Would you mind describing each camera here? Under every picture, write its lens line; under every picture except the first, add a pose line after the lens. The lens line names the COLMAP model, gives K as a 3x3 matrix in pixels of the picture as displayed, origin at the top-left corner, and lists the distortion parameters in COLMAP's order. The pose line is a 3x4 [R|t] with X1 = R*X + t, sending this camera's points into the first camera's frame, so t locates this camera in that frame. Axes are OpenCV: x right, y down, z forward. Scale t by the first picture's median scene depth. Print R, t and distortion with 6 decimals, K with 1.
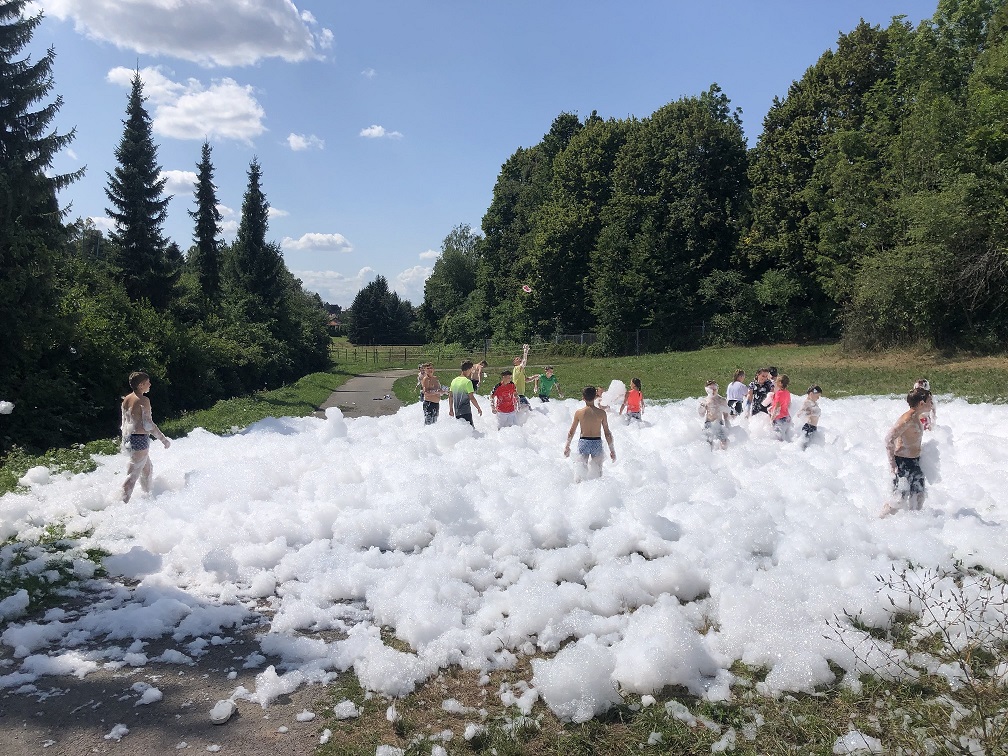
lens RADIAL K [[778.5, 0, 506.4], [0, 778.5, 385.8], [0, 0, 1]] dist [0.005450, -0.011159]
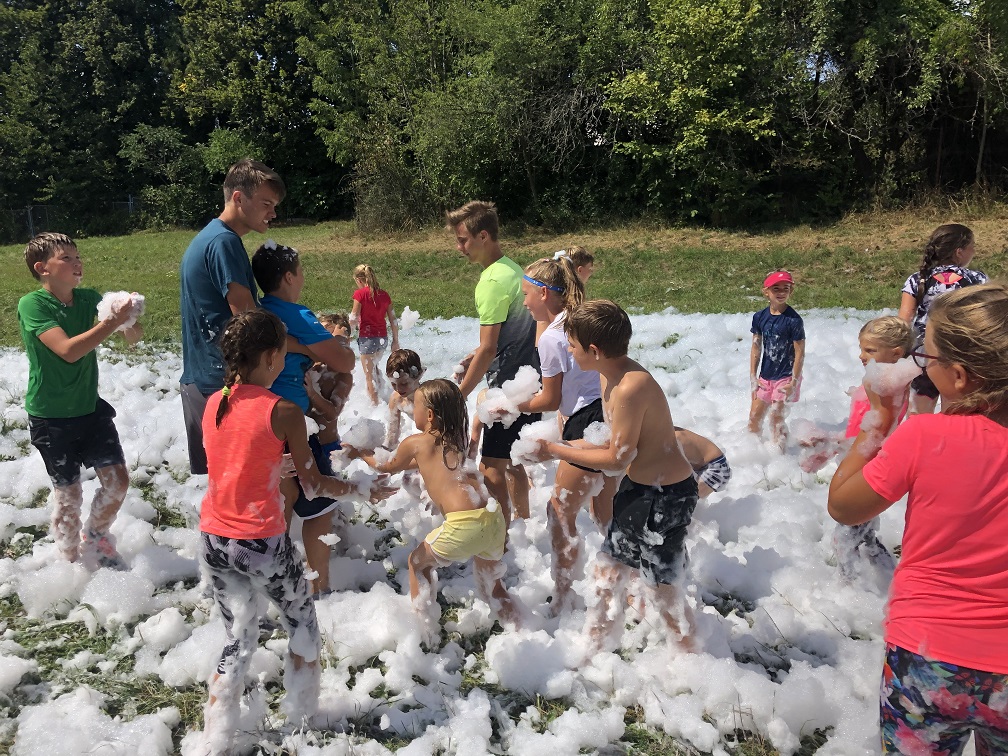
lens RADIAL K [[778.5, 0, 475.1], [0, 778.5, 368.3], [0, 0, 1]] dist [0.005450, -0.011159]
pose [[0.763542, -0.114807, 0.635471, 0.013657], [0.039750, 0.990559, 0.131198, -0.004302], [-0.644534, -0.074915, 0.760897, 0.199953]]
